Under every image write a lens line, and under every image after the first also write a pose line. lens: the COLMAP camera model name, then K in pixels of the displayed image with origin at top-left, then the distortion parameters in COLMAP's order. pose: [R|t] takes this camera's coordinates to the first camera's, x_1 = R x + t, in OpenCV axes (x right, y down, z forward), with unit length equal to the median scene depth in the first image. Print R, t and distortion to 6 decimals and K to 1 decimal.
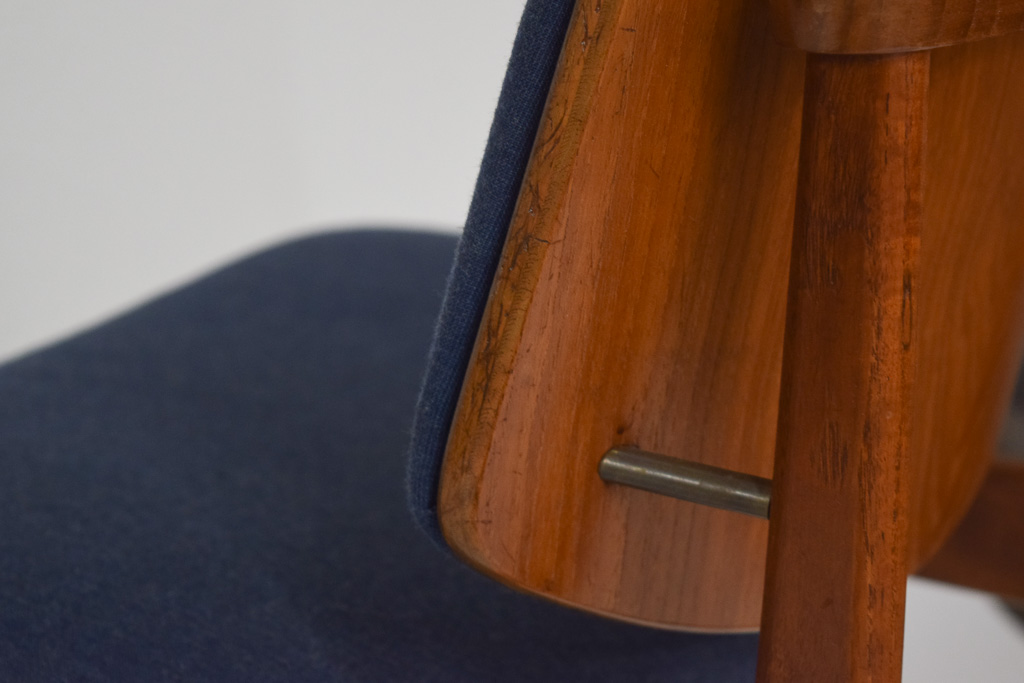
lens RADIAL K [[2374.5, 0, 512.0], [0, 2374.5, 341.5], [0, 0, 1]] dist [-0.088922, 0.487545]
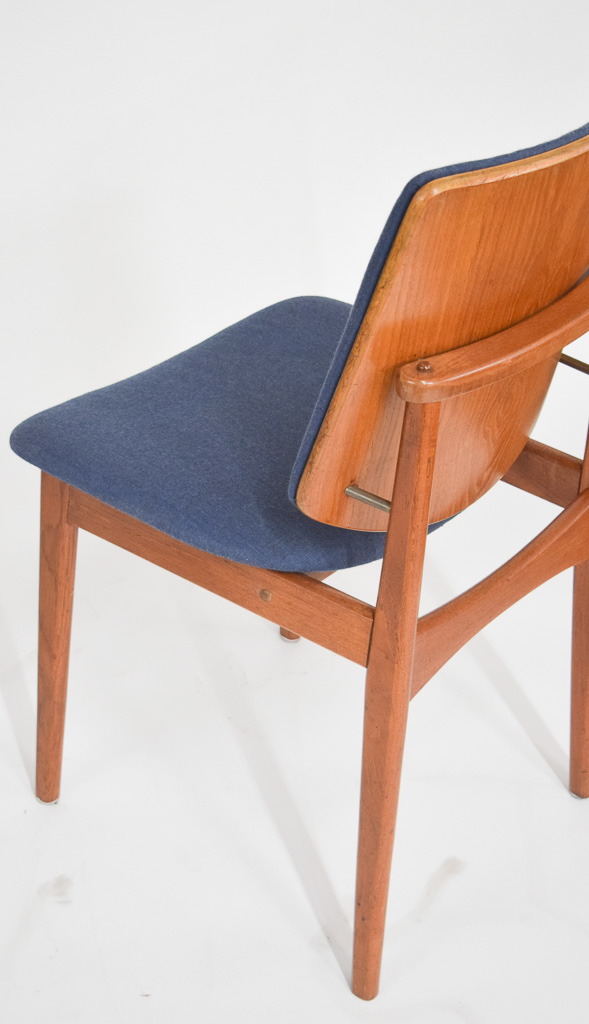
lens RADIAL K [[1683.1, 0, 294.5], [0, 1683.1, 512.0], [0, 0, 1]] dist [-0.020098, 0.076474]
pose [[0.988913, 0.110652, -0.099030, 0.208709], [-0.081408, 0.961723, 0.261652, -0.546285], [0.124192, -0.250690, 0.960068, -1.342261]]
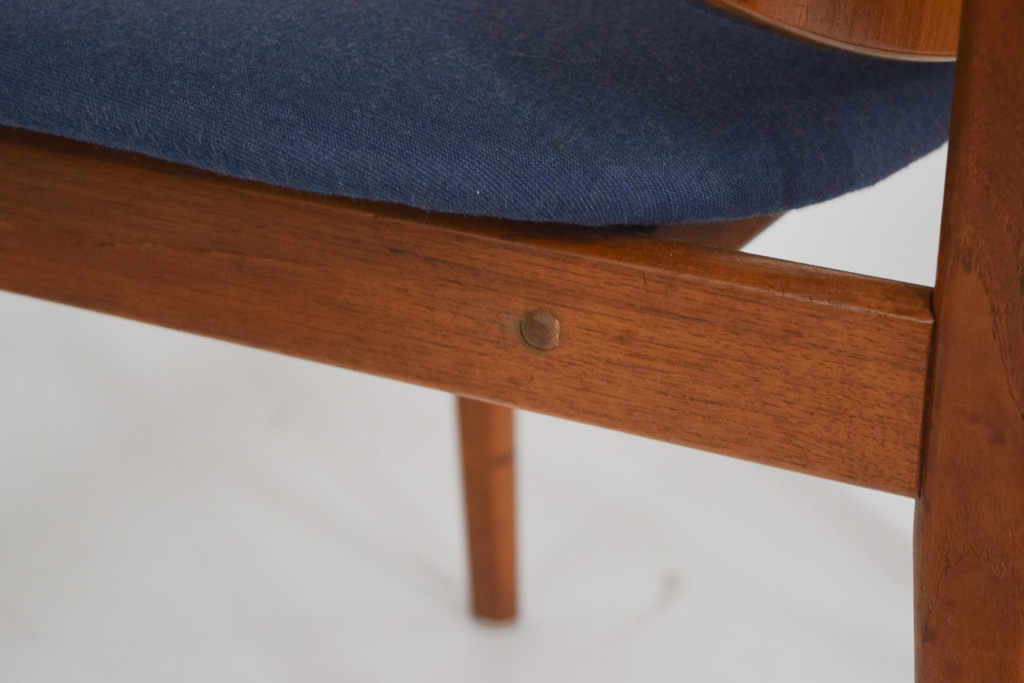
lens RADIAL K [[2374.5, 0, 512.0], [0, 2374.5, 341.5], [0, 0, 1]] dist [-0.088922, 0.487545]
pose [[0.999276, -0.034711, -0.015585, -0.073573], [0.036604, 0.988791, 0.144750, 0.100065], [0.010386, -0.145215, 0.989346, -0.014023]]
